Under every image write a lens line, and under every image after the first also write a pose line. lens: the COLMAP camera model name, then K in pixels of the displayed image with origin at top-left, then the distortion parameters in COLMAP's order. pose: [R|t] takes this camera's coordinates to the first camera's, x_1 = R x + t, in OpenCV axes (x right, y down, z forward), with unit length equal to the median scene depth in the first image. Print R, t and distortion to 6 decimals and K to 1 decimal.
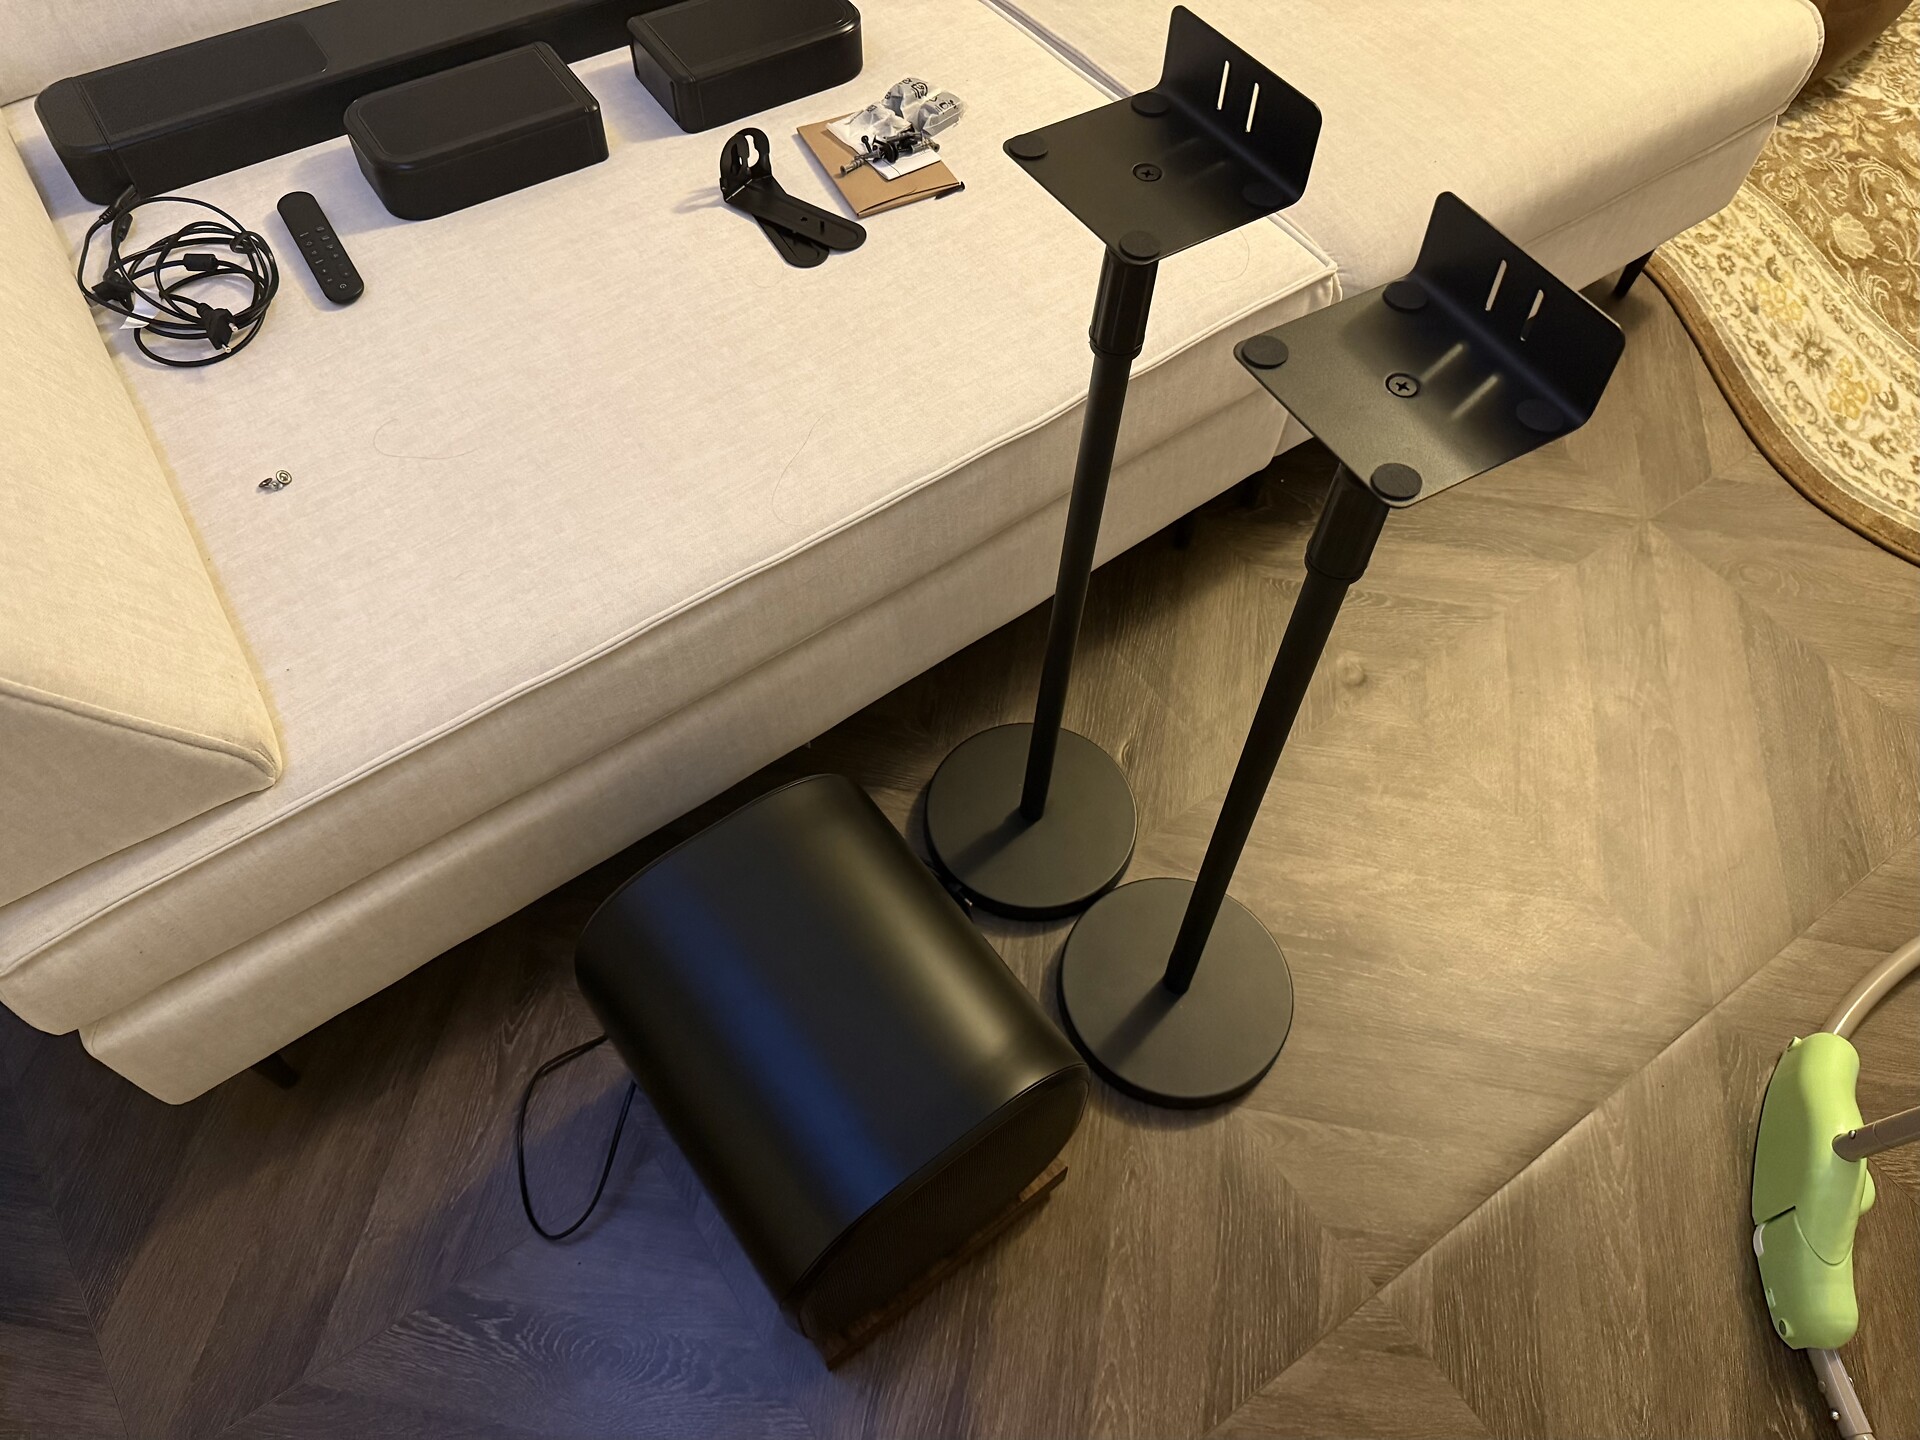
lens RADIAL K [[1371.0, 0, 960.0], [0, 1371.0, 720.0], [0, 0, 1]] dist [-0.005721, -0.001018]
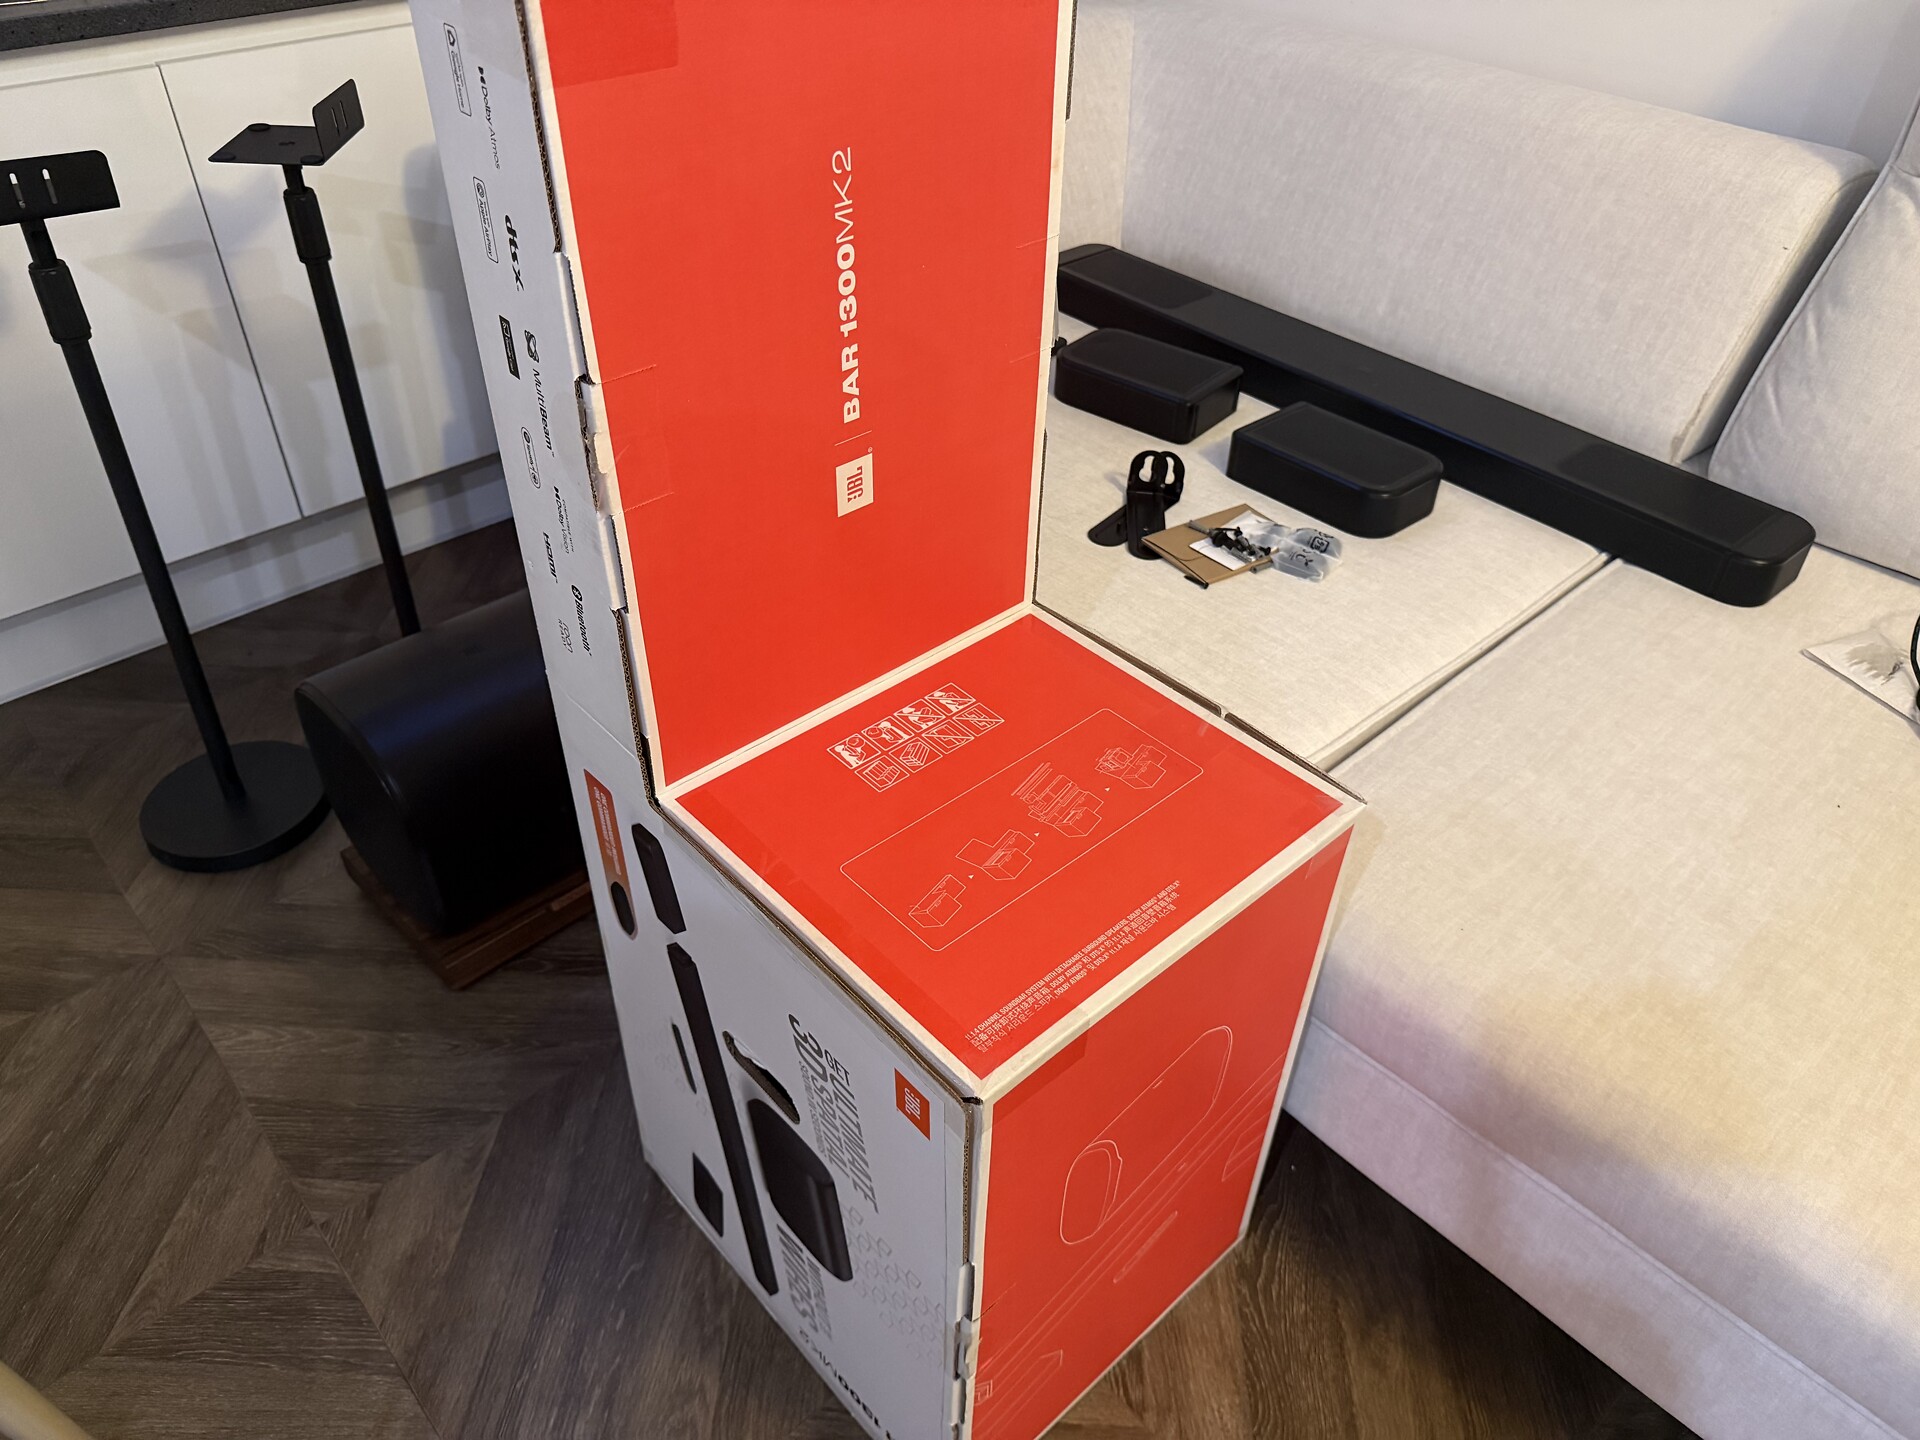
lens RADIAL K [[1371.0, 0, 960.0], [0, 1371.0, 720.0], [0, 0, 1]] dist [-0.005721, -0.001018]
pose [[0.121738, 0.596553, -0.793287, 0.935457], [-0.834378, 0.494377, 0.243729, -0.457746], [0.537580, 0.632230, 0.557936, 0.374774]]
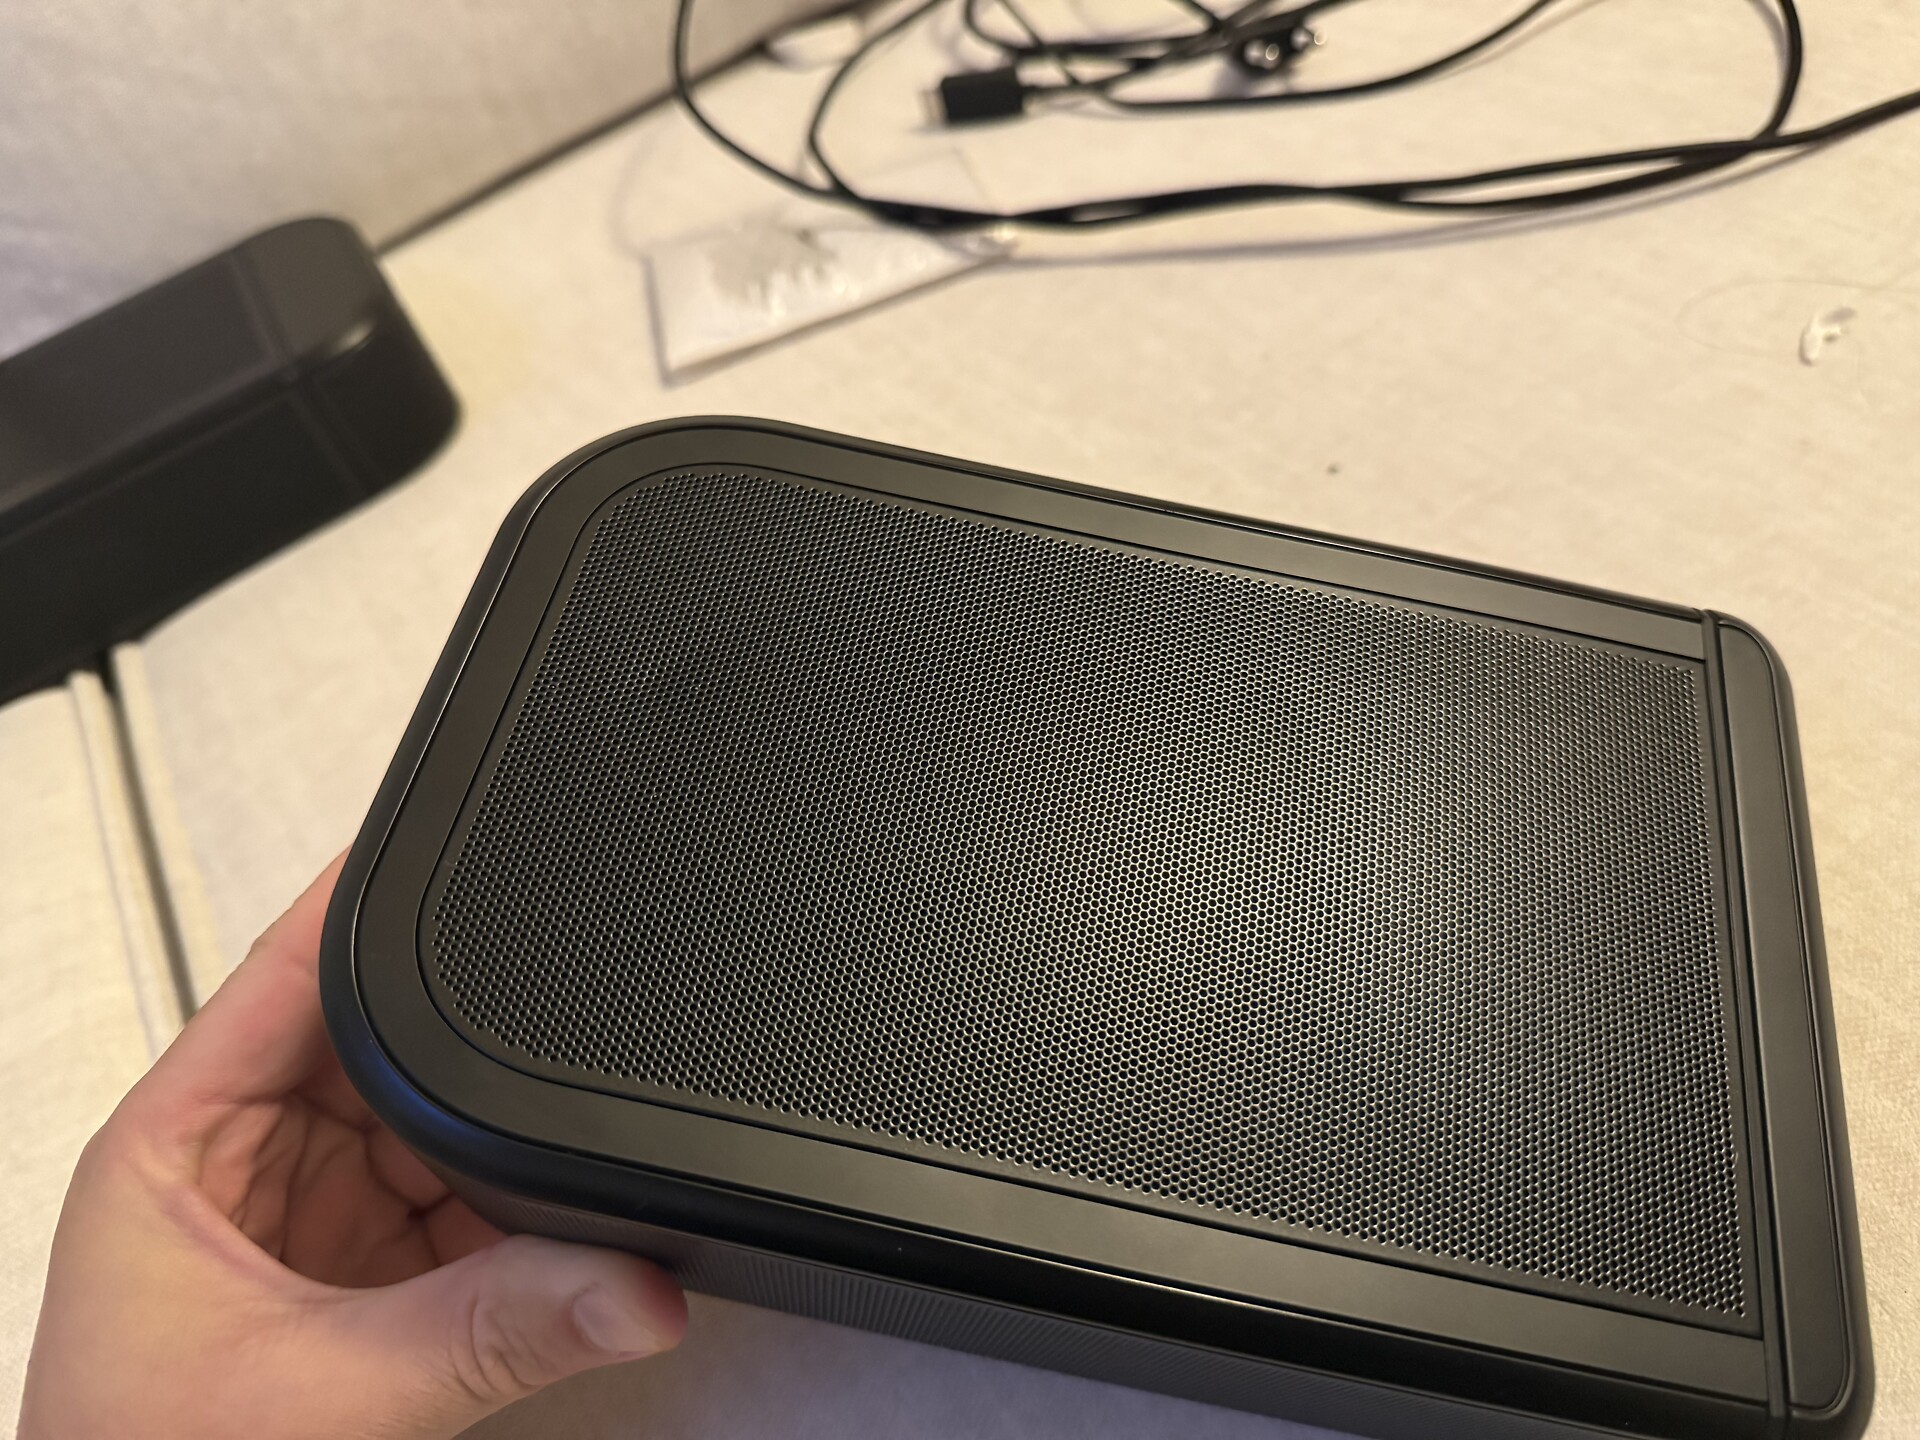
lens RADIAL K [[1343.4, 0, 960.0], [0, 1343.4, 720.0], [0, 0, 1]] dist [-0.074412, 0.000054]
pose [[0.968050, -0.150086, -0.200881, 0.268713], [0.120849, 0.981166, -0.150691, -0.614868], [0.219714, 0.121601, 0.967956, 0.967228]]
